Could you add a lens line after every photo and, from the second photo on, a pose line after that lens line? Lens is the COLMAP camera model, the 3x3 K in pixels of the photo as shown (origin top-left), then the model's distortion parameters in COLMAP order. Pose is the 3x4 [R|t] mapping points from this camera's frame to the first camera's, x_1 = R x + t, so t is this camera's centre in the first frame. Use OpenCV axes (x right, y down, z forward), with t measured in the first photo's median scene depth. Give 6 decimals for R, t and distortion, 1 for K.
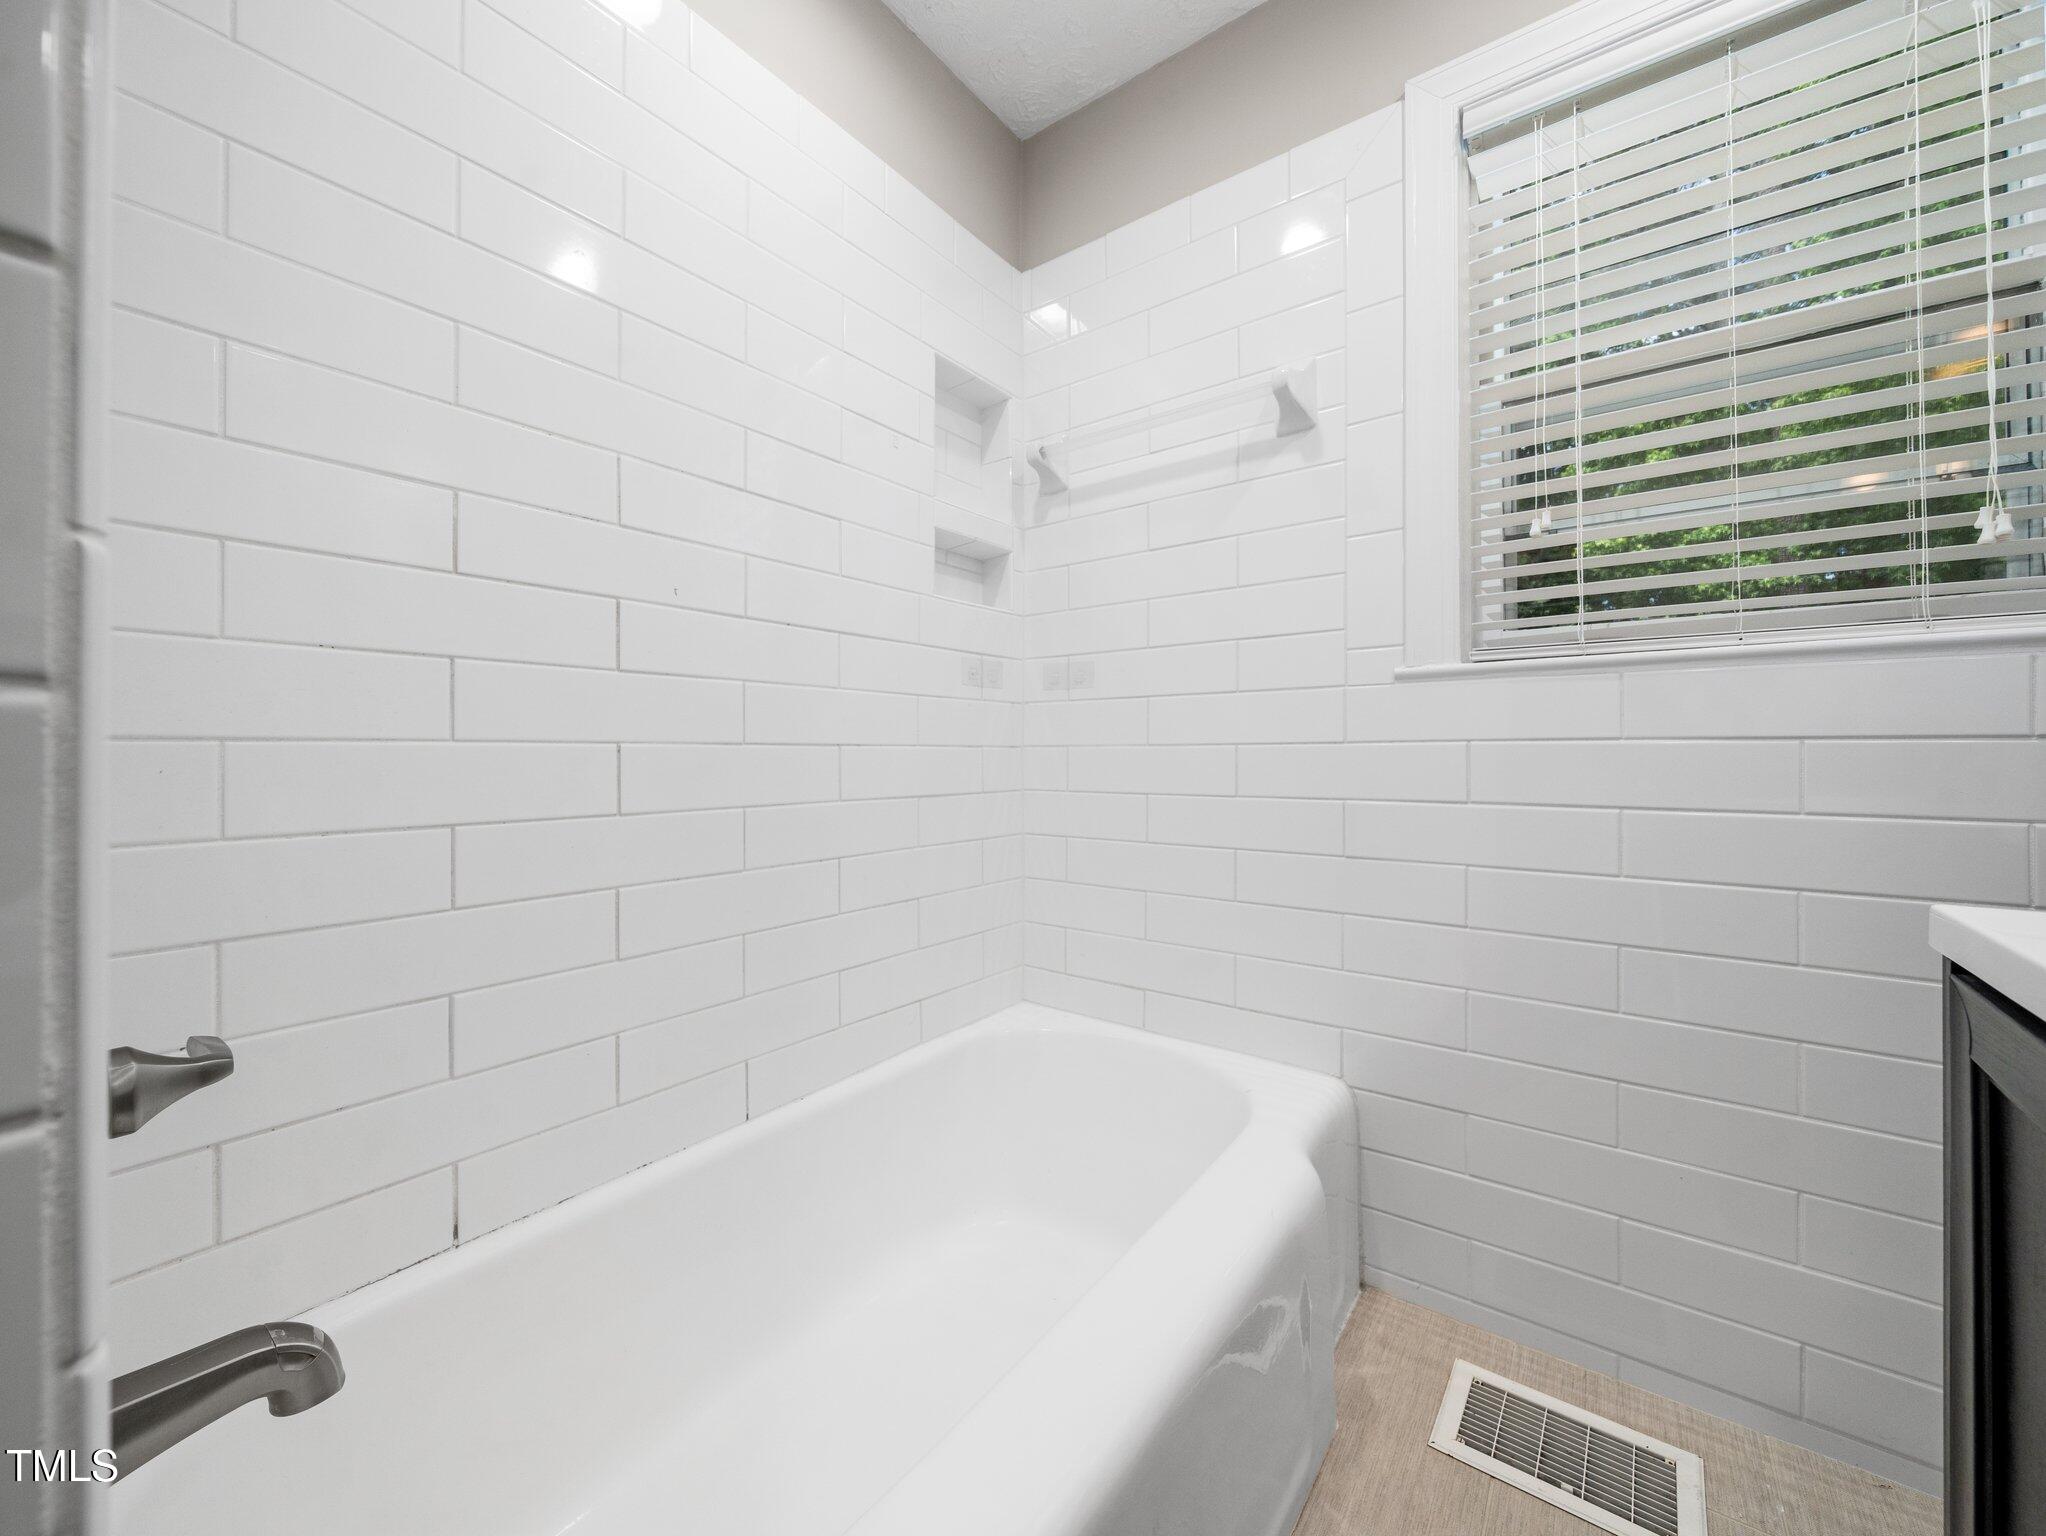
lens RADIAL K [[805.9, 0, 1024.9], [0, 805.9, 746.0], [0, 0, 1]] dist [-0.001364, -0.000343]
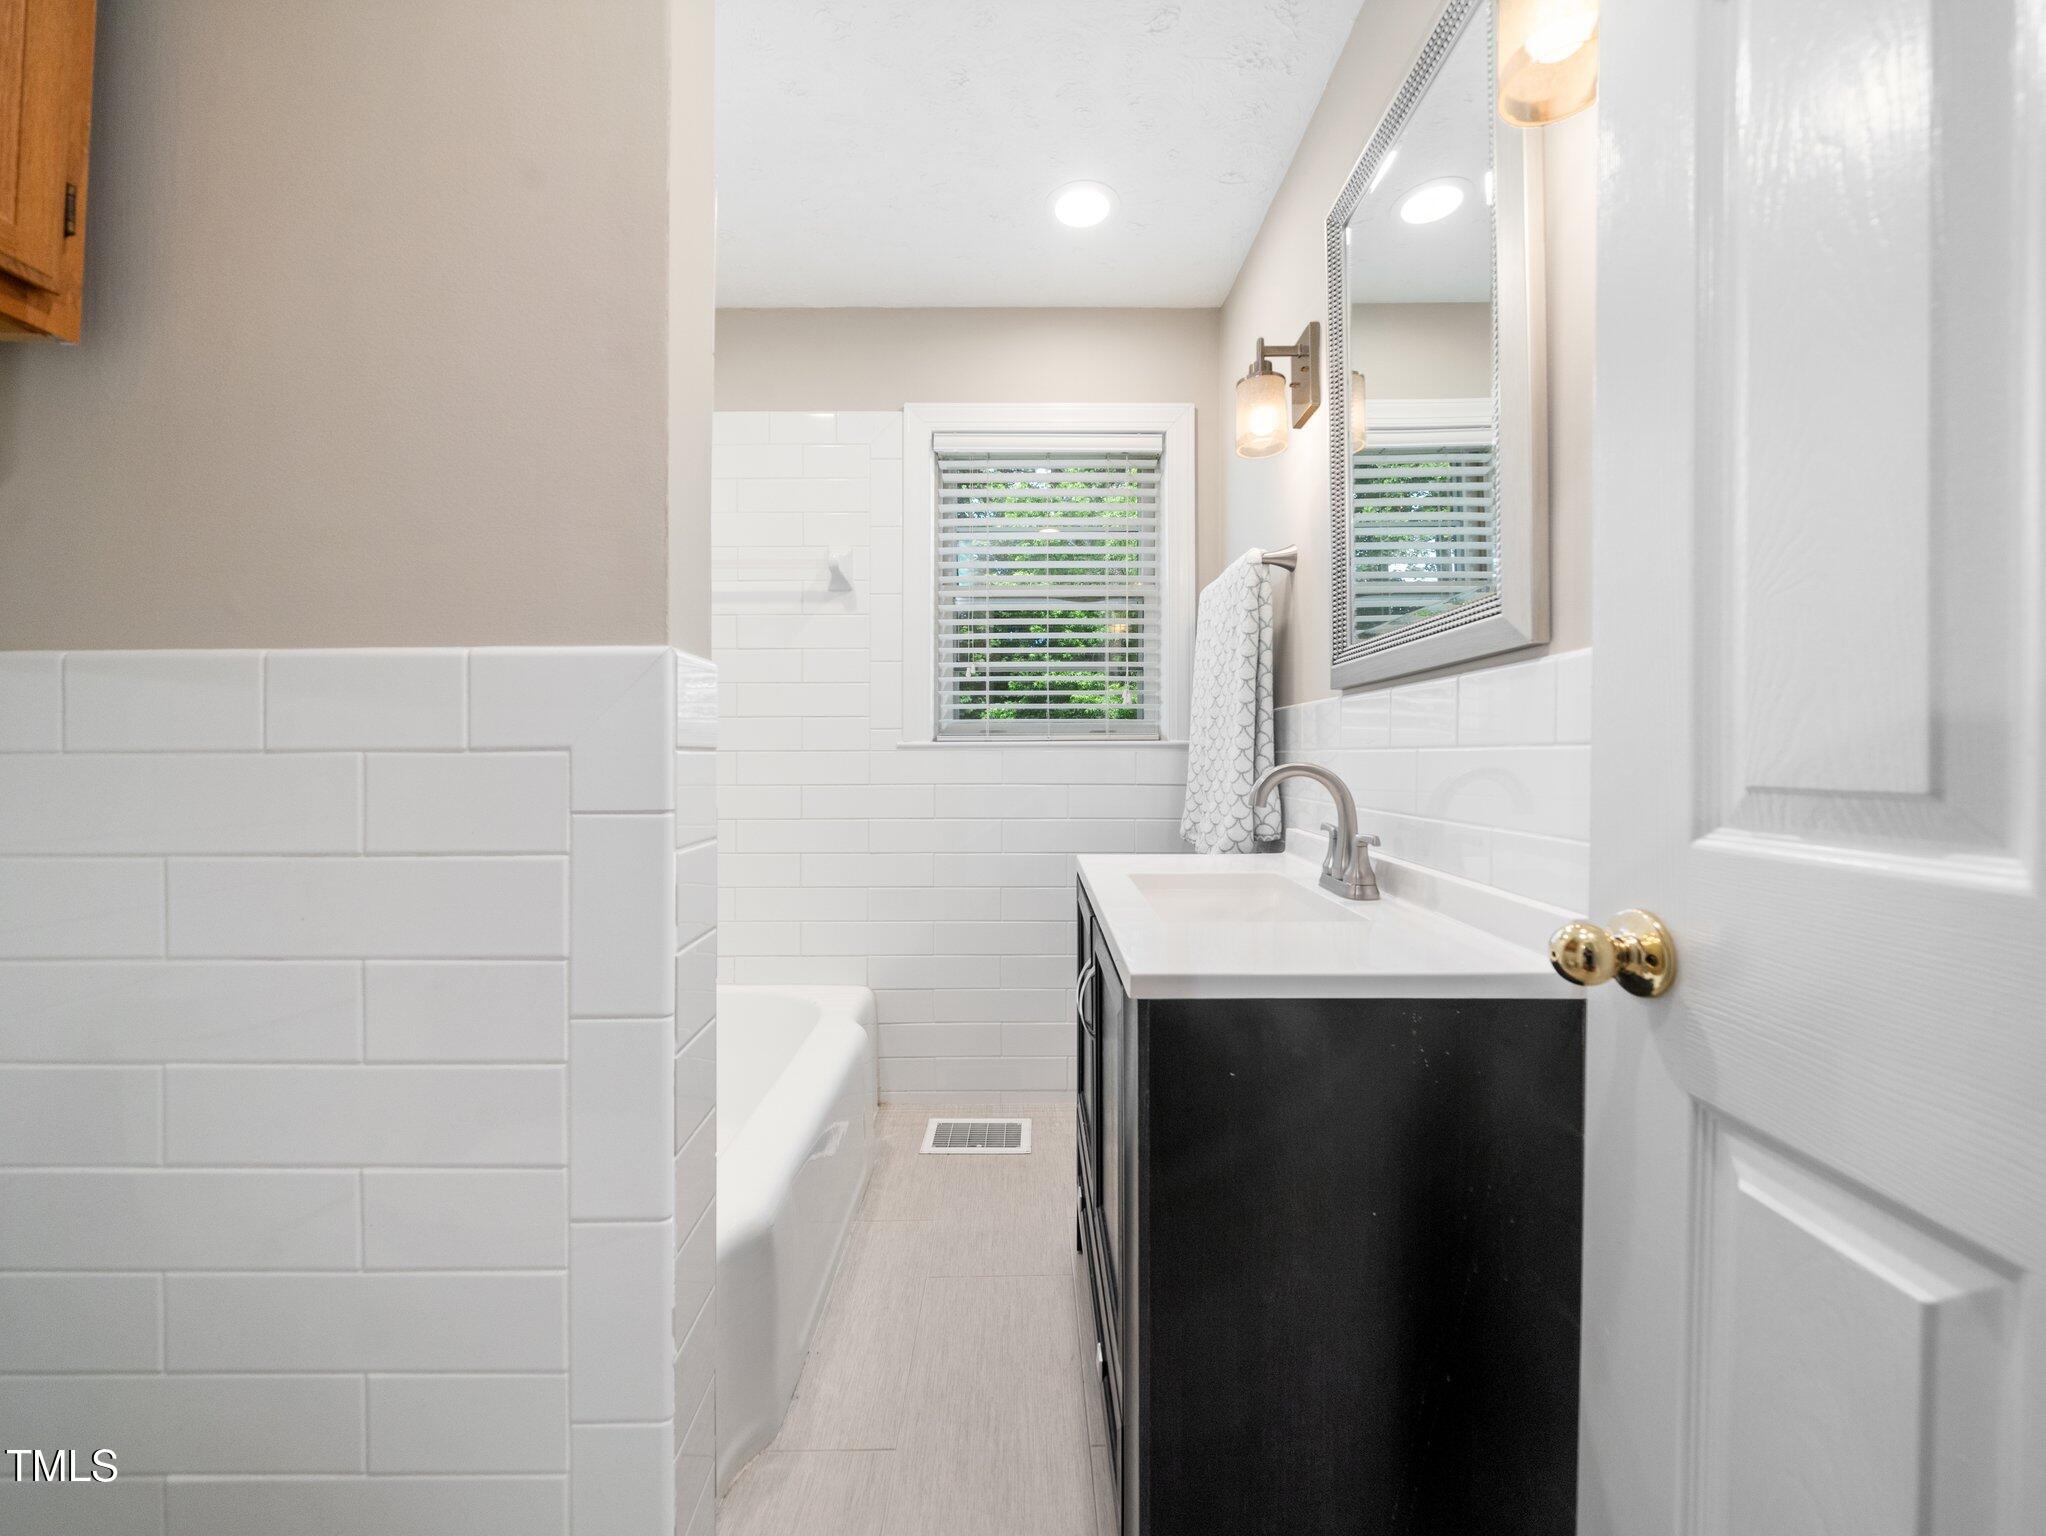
lens RADIAL K [[826.9, 0, 1020.7], [0, 826.9, 749.6], [0, 0, 1]] dist [0.002178, -0.000110]
pose [[0.801571, 0.001262, 0.597899, -0.424233], [-0.003438, 0.999991, 0.002500, -0.093157], [-0.597890, -0.004060, 0.801568, -0.632203]]
